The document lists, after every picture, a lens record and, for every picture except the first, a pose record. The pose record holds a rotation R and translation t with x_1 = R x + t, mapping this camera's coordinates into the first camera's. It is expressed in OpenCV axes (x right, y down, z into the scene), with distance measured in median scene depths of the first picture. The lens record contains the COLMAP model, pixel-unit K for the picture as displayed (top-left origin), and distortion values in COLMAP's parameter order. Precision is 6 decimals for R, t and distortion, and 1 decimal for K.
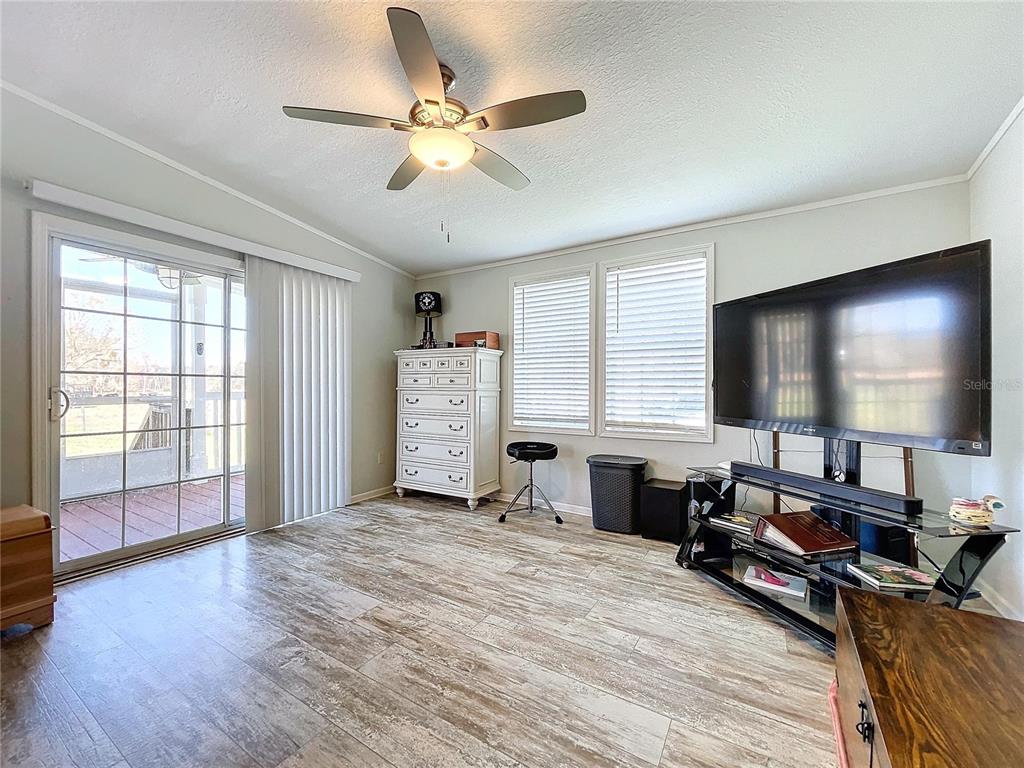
lens RADIAL K [[415.6, 0, 507.5], [0, 415.6, 387.8], [0, 0, 1]] dist [0.001501, 0.000656]
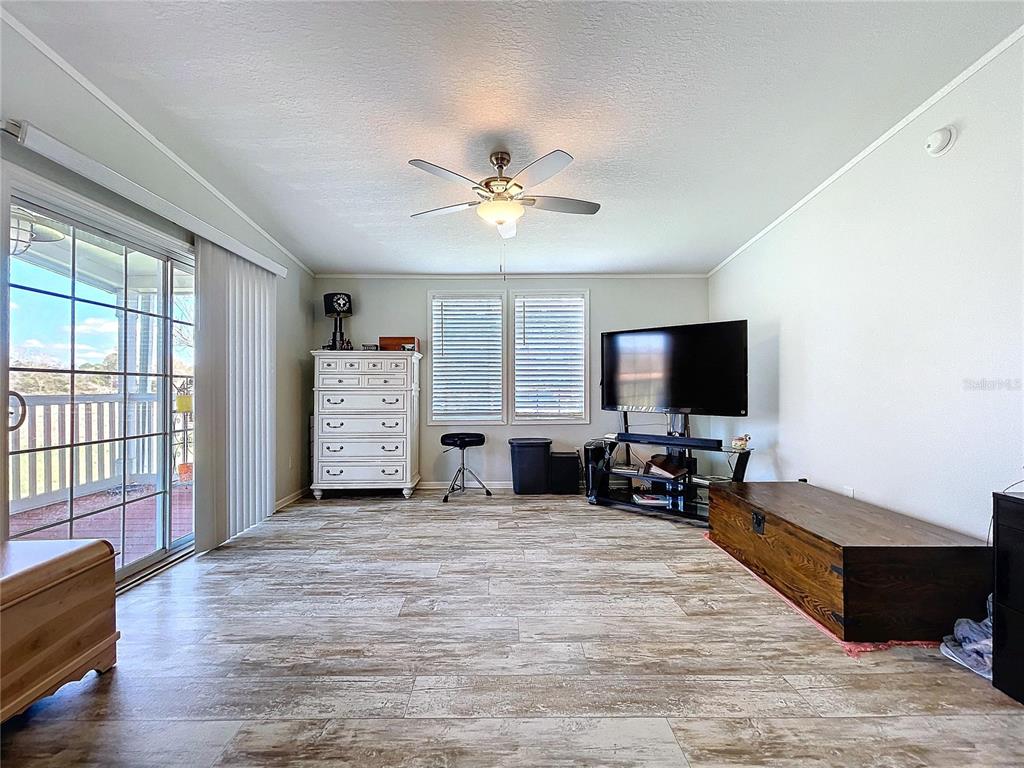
lens RADIAL K [[415.6, 0, 505.1], [0, 415.6, 385.7], [0, 0, 1]] dist [0.001501, 0.000656]
pose [[0.846740, -0.003267, 0.531997, -0.674843], [0.005602, 0.999980, -0.002775, -0.001210], [-0.531977, 0.005330, 0.846742, -0.118338]]
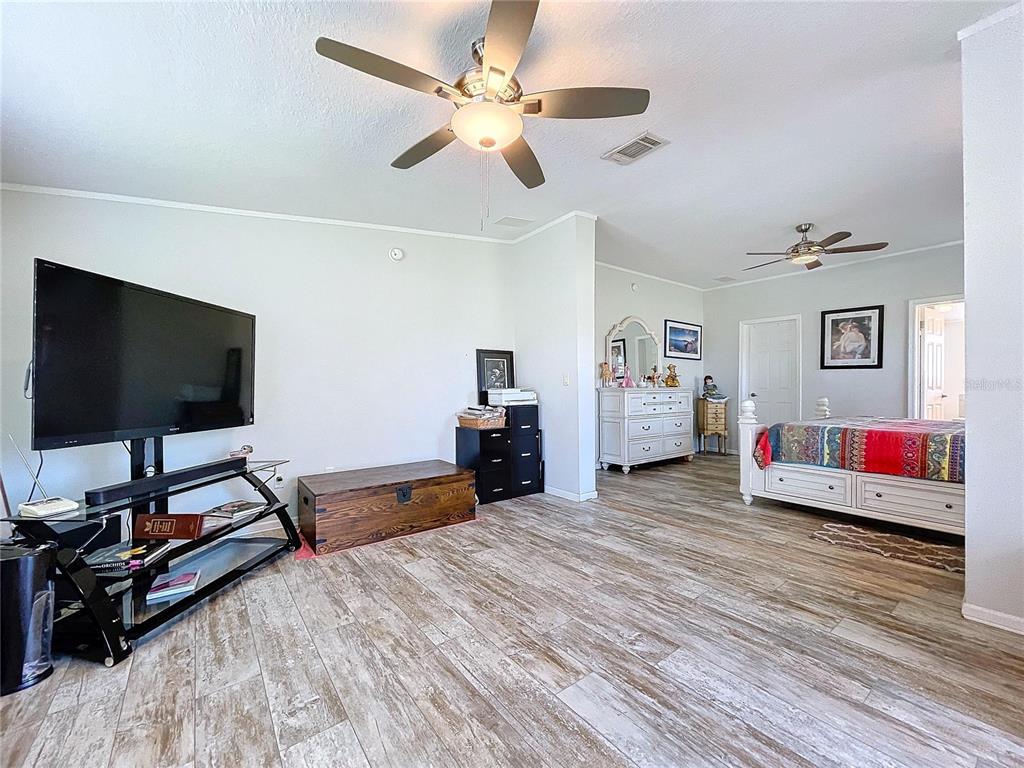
lens RADIAL K [[415.6, 0, 507.8], [0, 415.6, 389.2], [0, 0, 1]] dist [0.001501, 0.000656]
pose [[-0.931917, 0.006789, 0.362608, -0.410468], [0.008878, 0.999952, 0.004096, -0.000415], [-0.362563, 0.007036, -0.931933, 1.429886]]
